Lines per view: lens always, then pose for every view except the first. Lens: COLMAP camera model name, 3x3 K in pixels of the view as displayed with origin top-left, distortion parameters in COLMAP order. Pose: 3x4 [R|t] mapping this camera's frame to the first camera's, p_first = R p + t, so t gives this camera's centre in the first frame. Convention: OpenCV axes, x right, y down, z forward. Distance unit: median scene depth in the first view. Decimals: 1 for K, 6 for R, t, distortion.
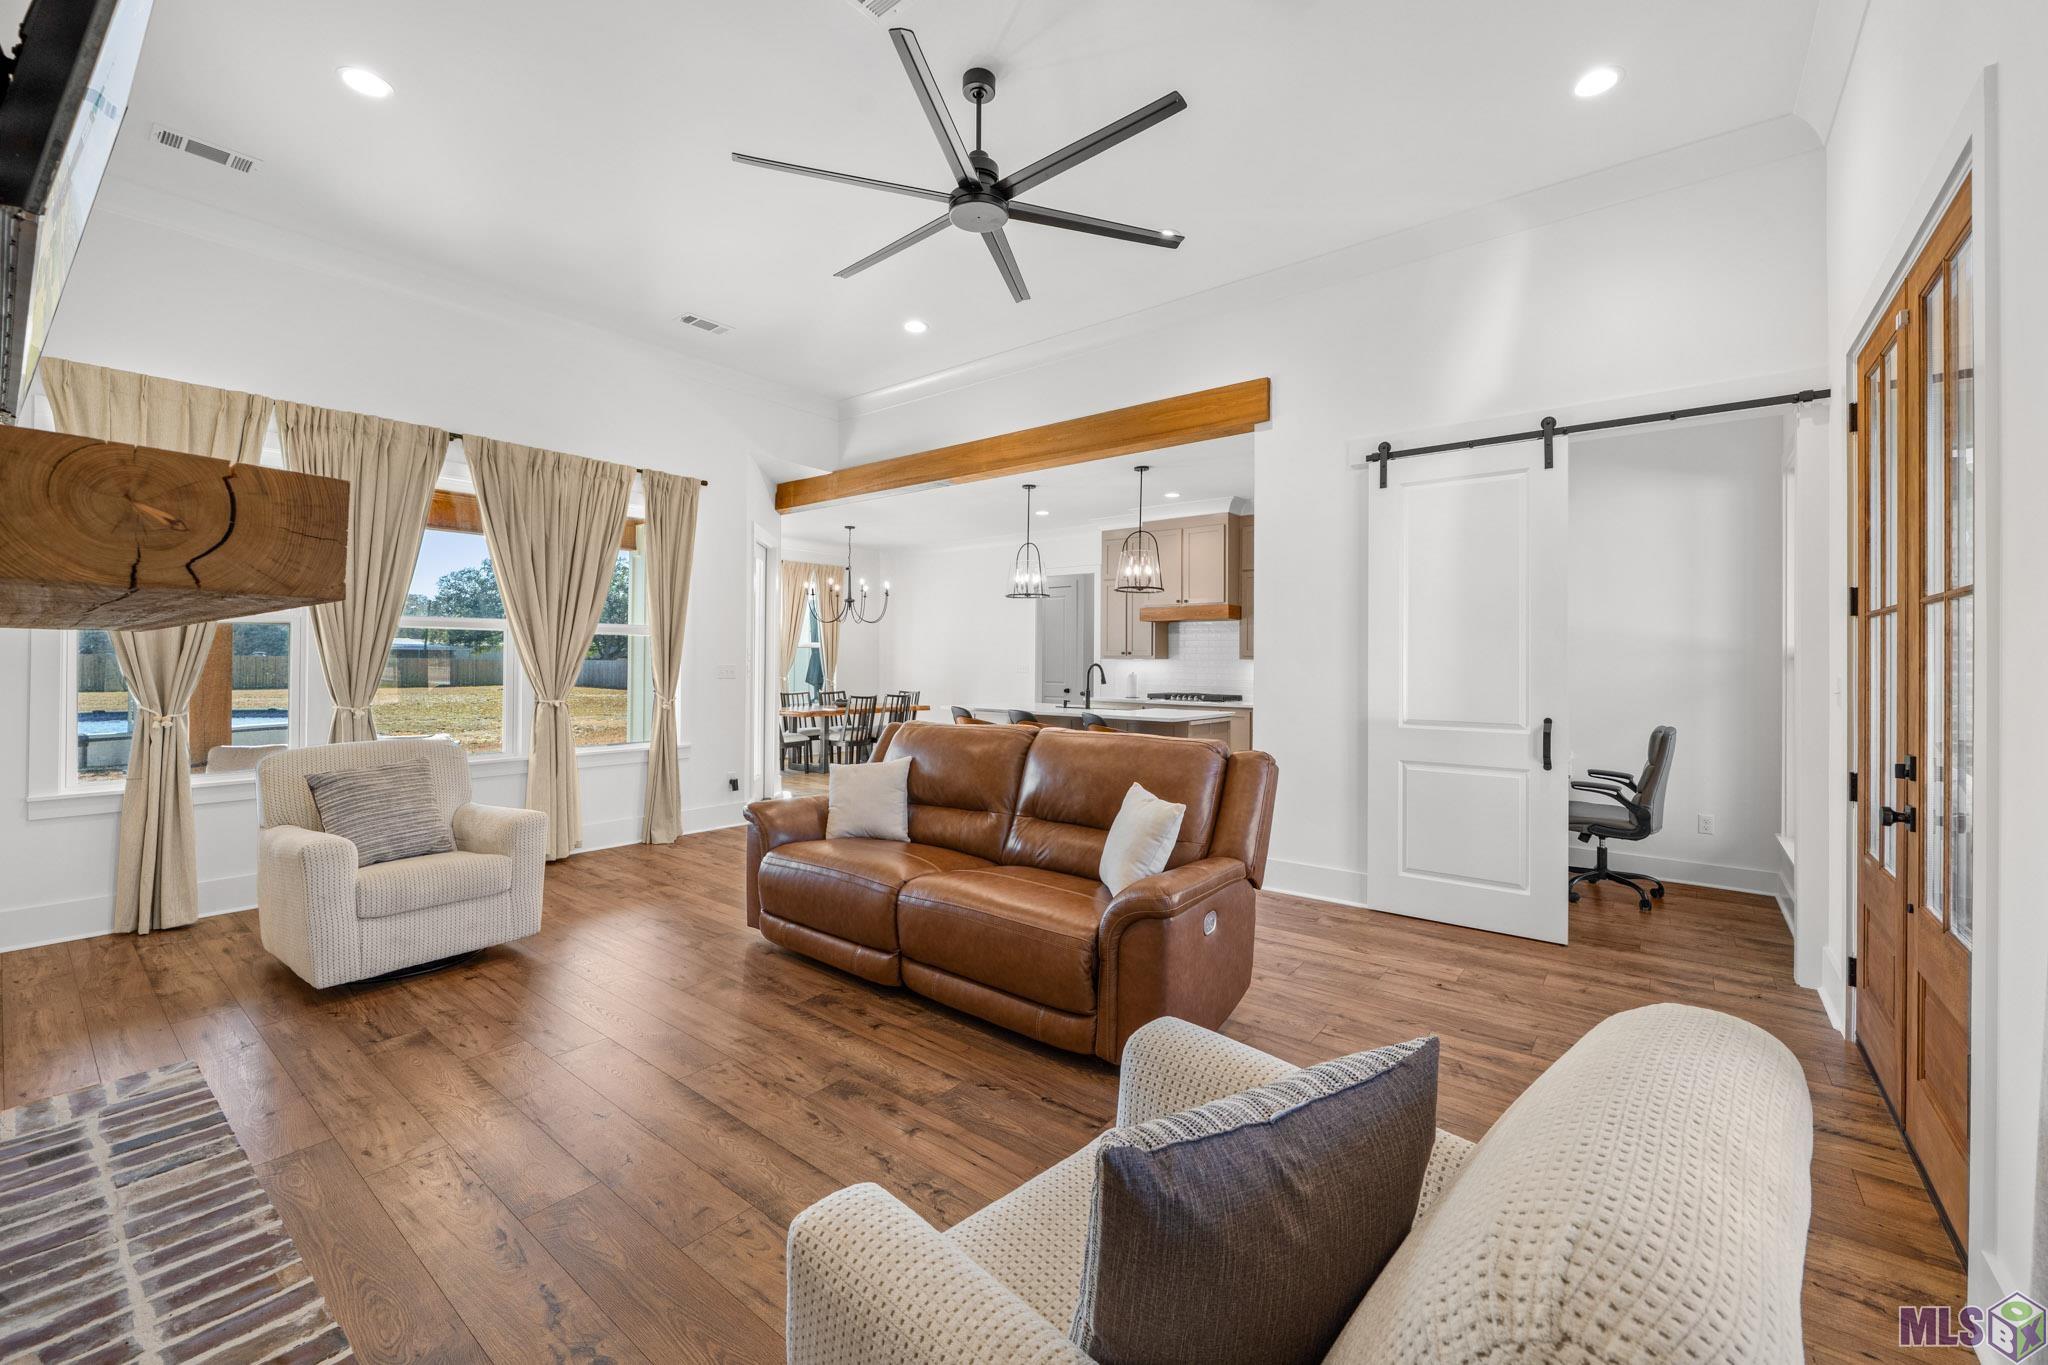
lens RADIAL K [[832.1, 0, 1009.5], [0, 832.1, 668.4], [0, 0, 1]] dist [-0.009810, 0.000107]
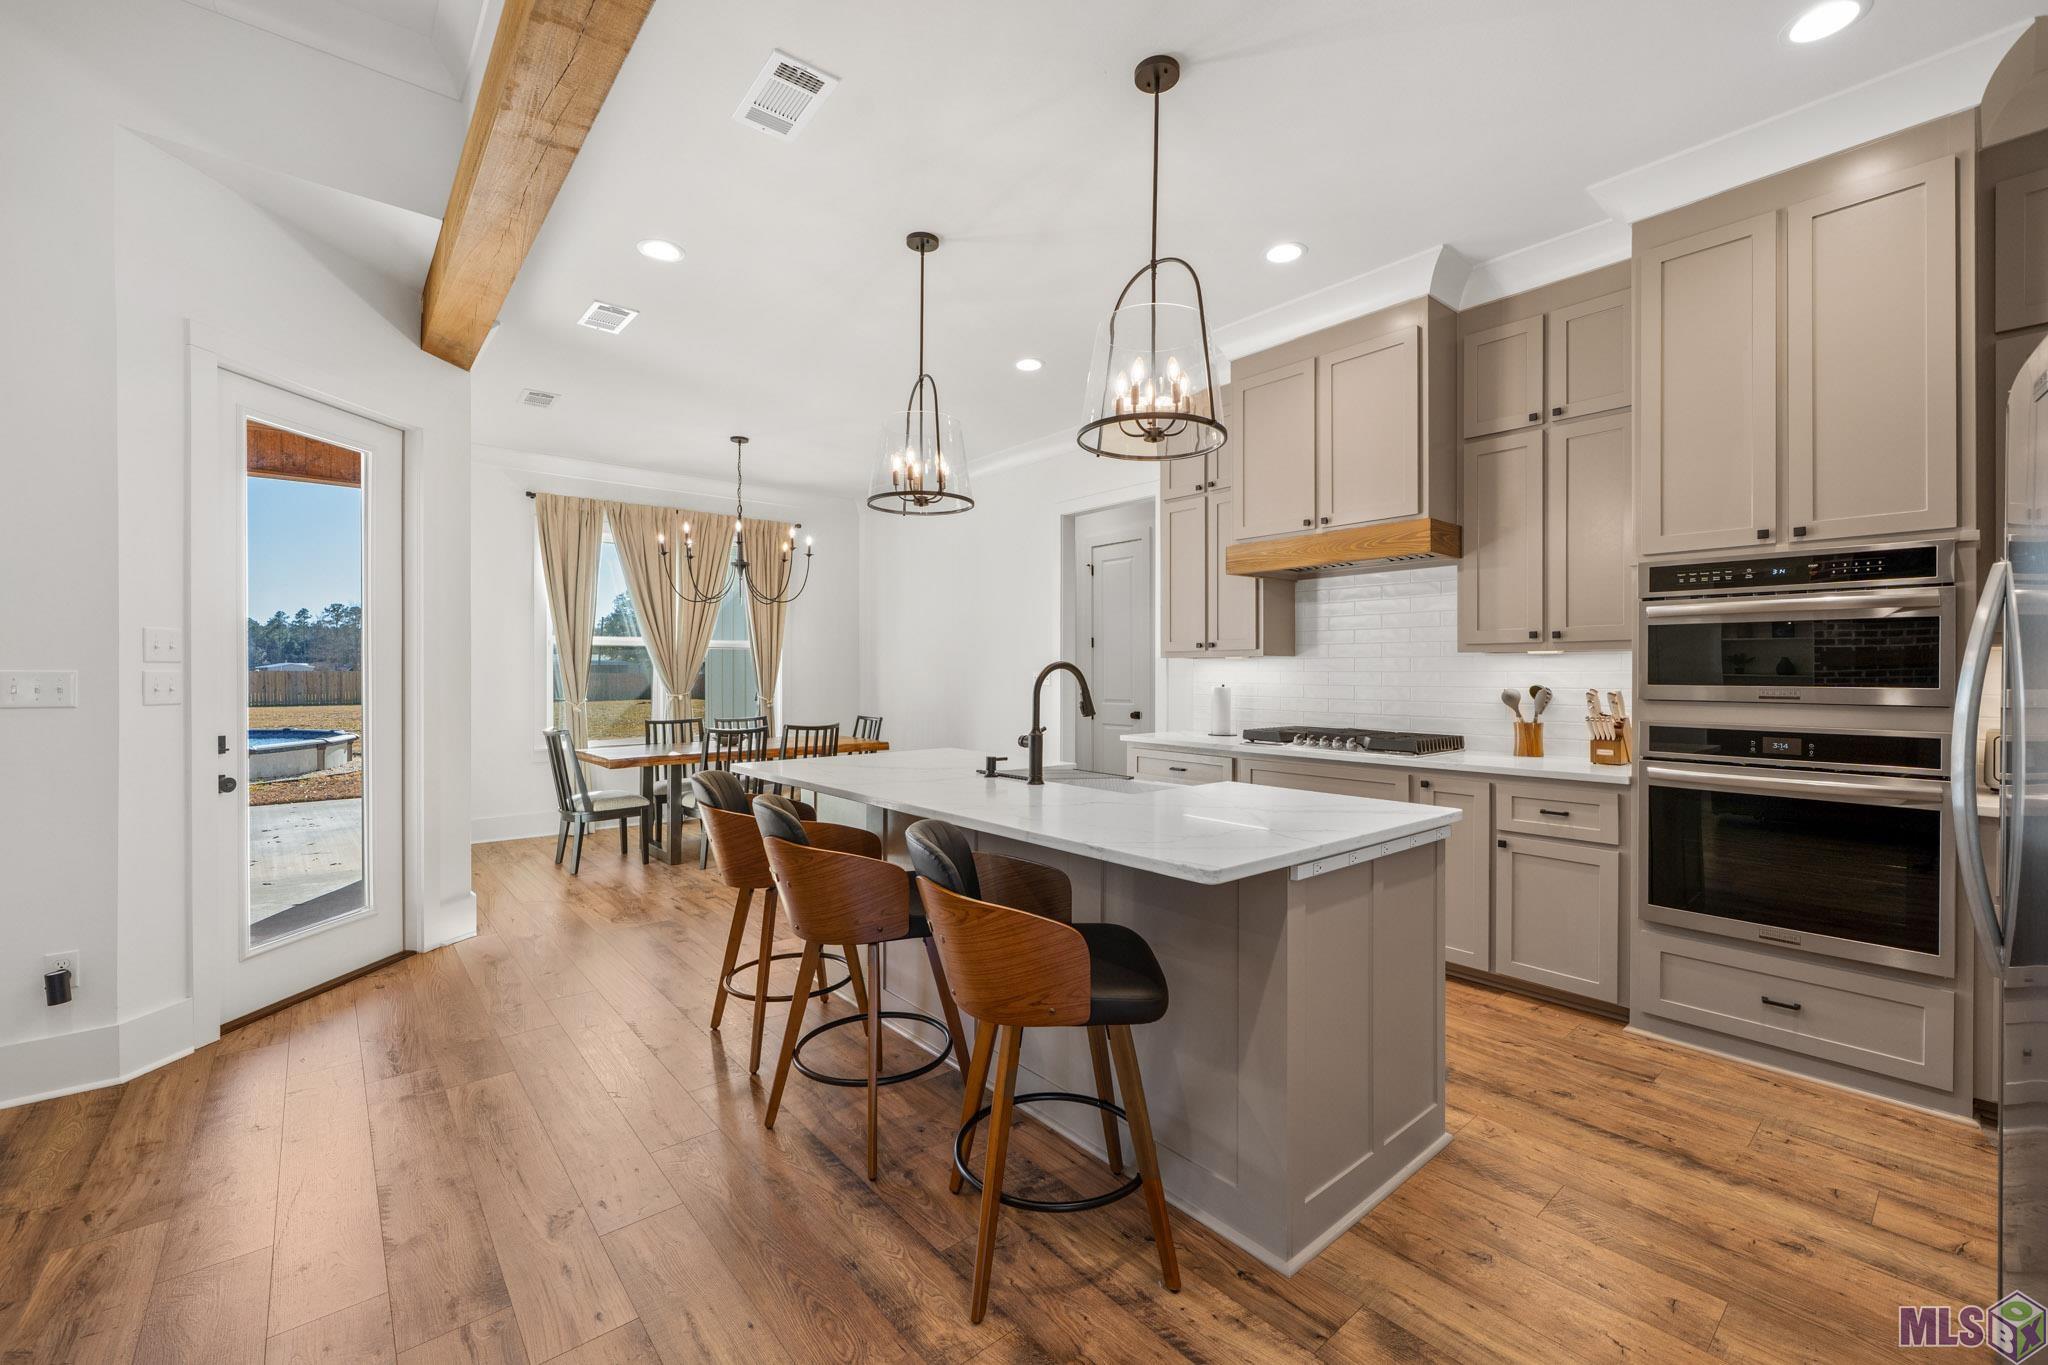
lens RADIAL K [[832.1, 0, 1030.1], [0, 832.1, 684.9], [0, 0, 1]] dist [-0.009810, 0.000107]
pose [[0.984132, -0.006087, -0.177332, 0.130398], [0.007174, 0.999959, 0.005489, 0.001940], [0.177292, -0.006674, 0.984136, 0.520544]]
